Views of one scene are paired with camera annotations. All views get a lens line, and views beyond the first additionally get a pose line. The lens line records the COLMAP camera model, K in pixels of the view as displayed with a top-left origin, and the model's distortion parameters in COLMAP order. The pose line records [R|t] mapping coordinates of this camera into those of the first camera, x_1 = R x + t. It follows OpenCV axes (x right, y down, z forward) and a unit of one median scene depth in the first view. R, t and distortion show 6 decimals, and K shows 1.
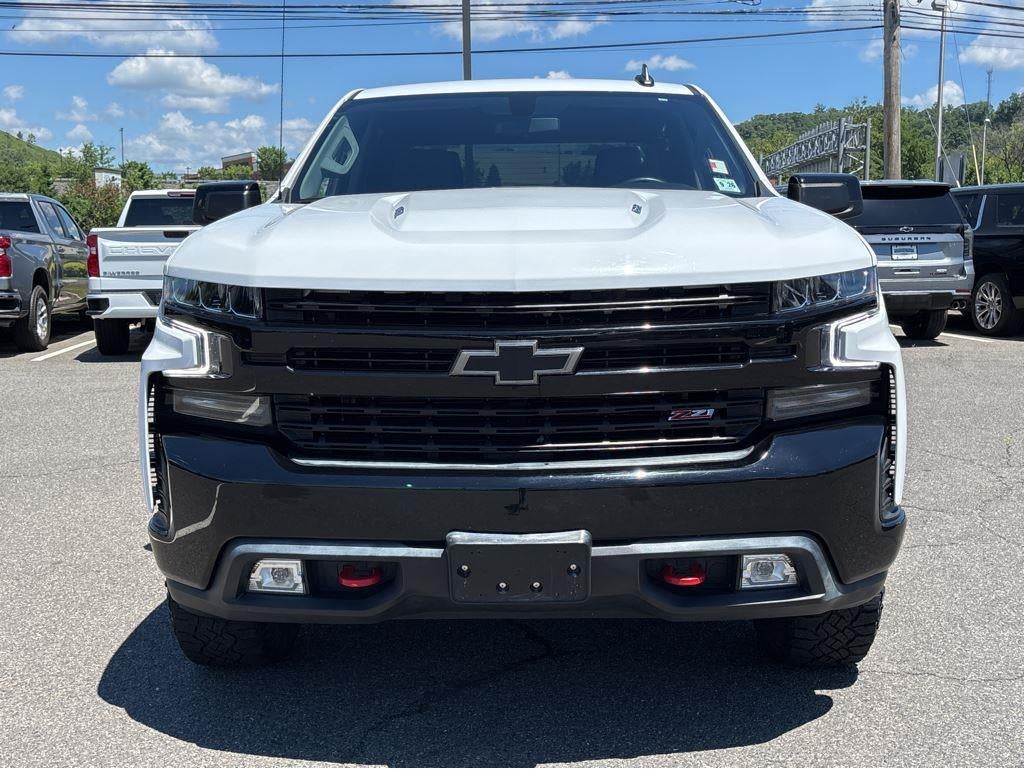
lens RADIAL K [[1168.5, 0, 512.0], [0, 1168.5, 384.5], [0, 0, 1]] dist [0.172547, -0.519173]
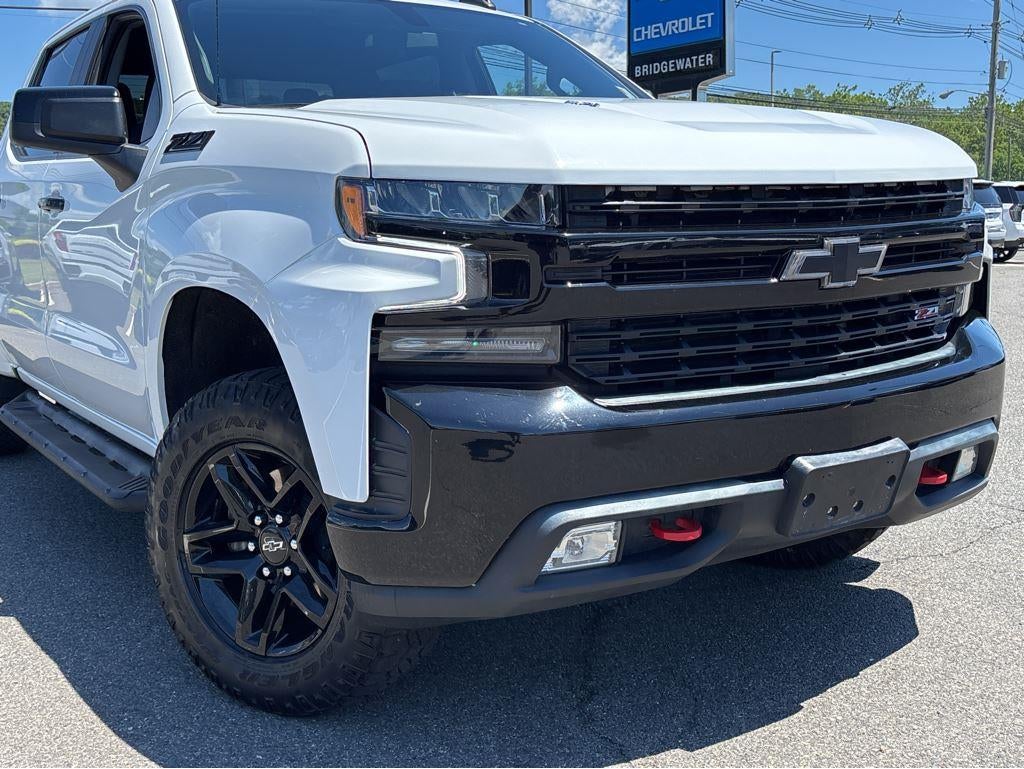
lens RADIAL K [[1306.4, 0, 512.0], [0, 1306.4, 384.5], [0, 0, 1]] dist [0.209619, -0.786267]
pose [[0.789090, -0.093245, 0.607159, -0.788288], [0.076692, 0.995633, 0.053234, 0.001532], [-0.609472, 0.004558, 0.792795, 0.331323]]
